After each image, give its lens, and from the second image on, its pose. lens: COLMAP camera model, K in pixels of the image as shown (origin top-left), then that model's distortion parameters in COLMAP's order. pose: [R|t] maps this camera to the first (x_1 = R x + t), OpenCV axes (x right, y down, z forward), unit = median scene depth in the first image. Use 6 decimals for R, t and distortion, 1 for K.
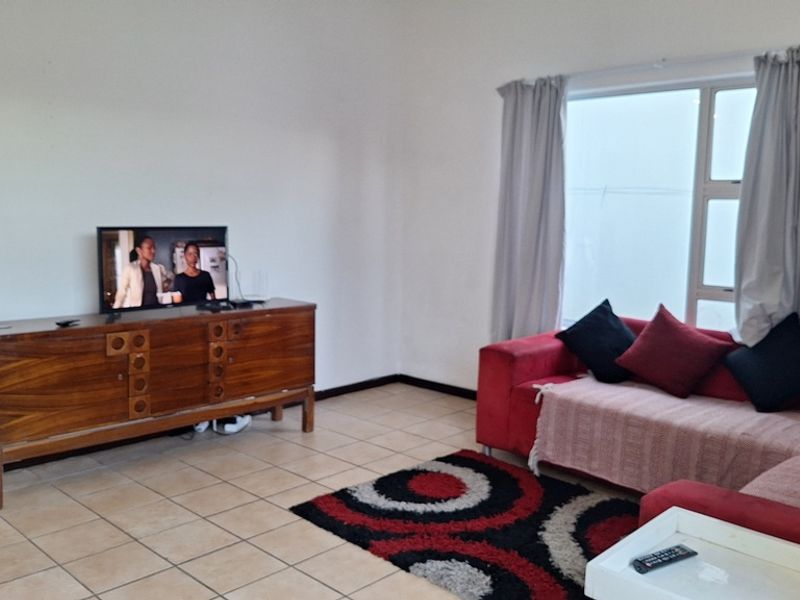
lens RADIAL K [[734.3, 0, 400.0], [0, 734.3, 300.0], [0, 0, 1]] dist [0.005212, -0.010856]
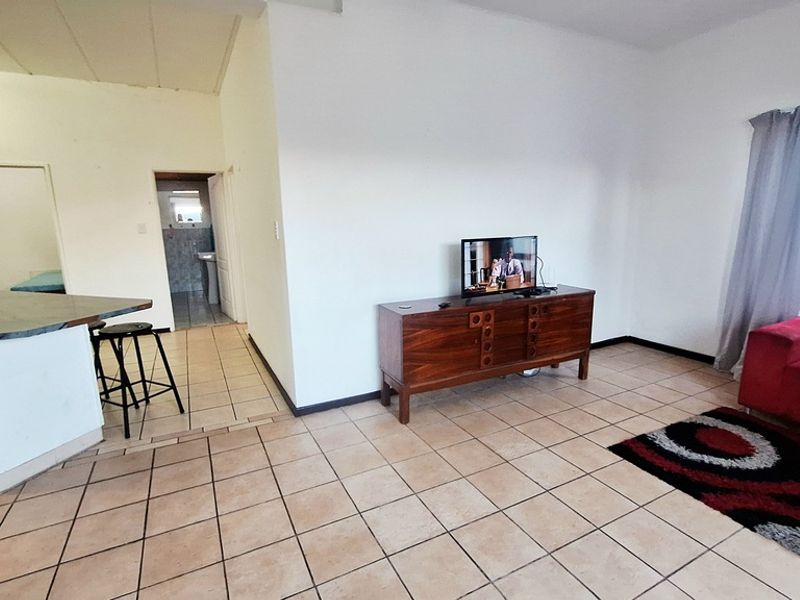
lens RADIAL K [[420.3, 0, 400.3], [0, 420.3, 302.1], [0, 0, 1]] dist [-0.004723, -0.000762]
pose [[0.942308, 0.029900, -0.333408, -0.233215], [-0.005567, 0.997265, 0.073699, -0.035905], [0.334700, -0.067591, 0.939898, 0.142947]]
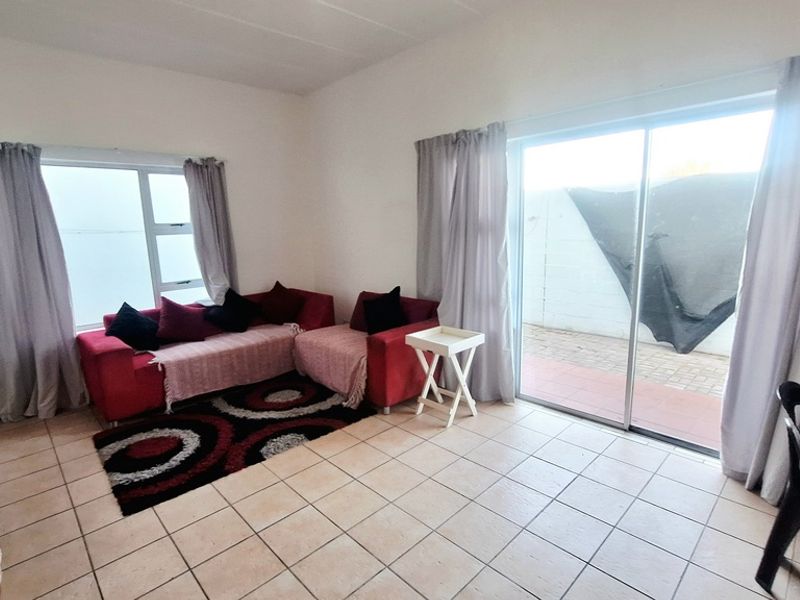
lens RADIAL K [[420.3, 0, 400.3], [0, 420.3, 302.1], [0, 0, 1]] dist [-0.004723, -0.000762]
pose [[0.035826, -0.200197, 0.979101, -0.638582], [0.156969, 0.968696, 0.192326, -0.092076], [-0.986954, 0.146798, 0.066129, 0.423294]]
